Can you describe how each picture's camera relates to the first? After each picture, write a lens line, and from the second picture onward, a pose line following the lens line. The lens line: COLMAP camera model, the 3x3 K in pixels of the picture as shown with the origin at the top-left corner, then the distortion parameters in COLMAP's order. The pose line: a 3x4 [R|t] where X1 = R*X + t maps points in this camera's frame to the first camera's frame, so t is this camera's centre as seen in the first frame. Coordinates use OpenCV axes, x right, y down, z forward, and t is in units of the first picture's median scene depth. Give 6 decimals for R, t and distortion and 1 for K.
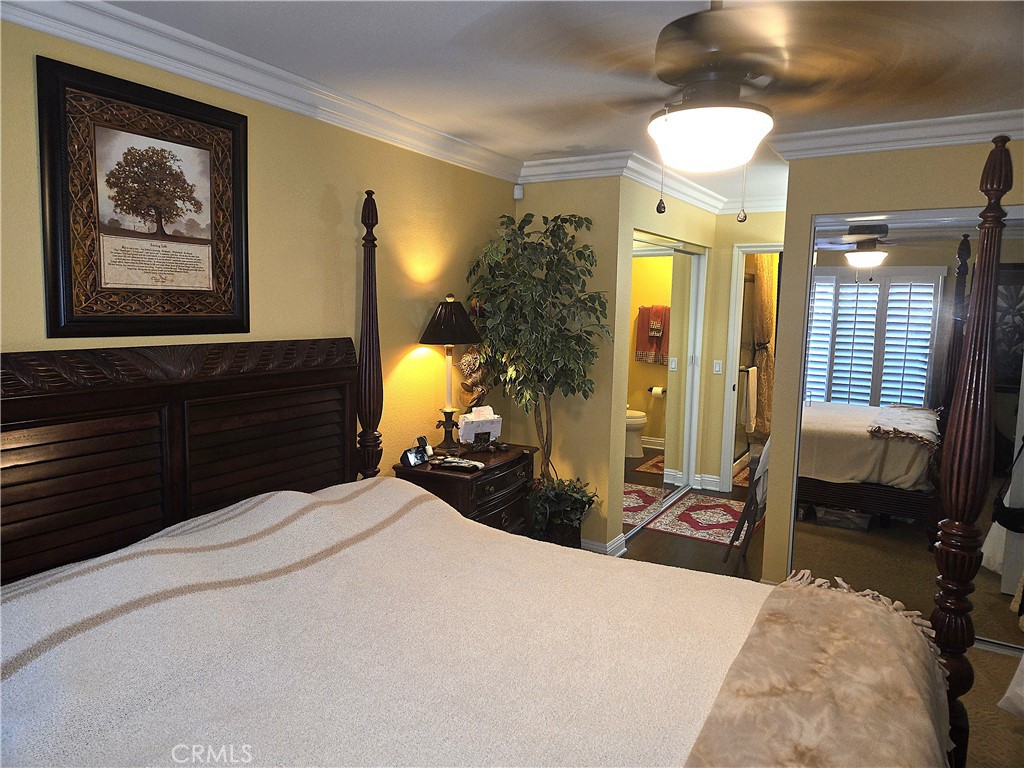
lens RADIAL K [[663.1, 0, 512.0], [0, 663.1, 384.0], [0, 0, 1]] dist [0.076928, -0.081649]
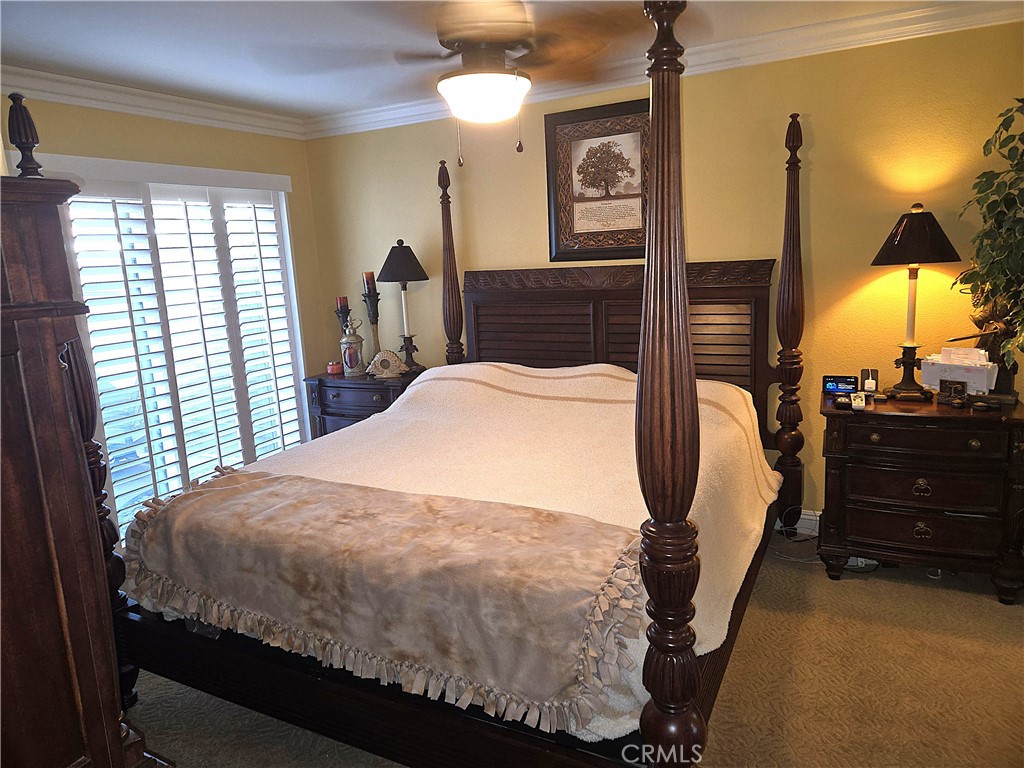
lens RADIAL K [[682.8, 0, 506.2], [0, 682.8, 371.9], [0, 0, 1]] dist [0.036894, -0.003987]
pose [[0.054538, 0.146874, -0.987650, 1.159932], [-0.069736, 0.987268, 0.142967, -0.025503], [0.996074, 0.061078, 0.064086, 0.690305]]
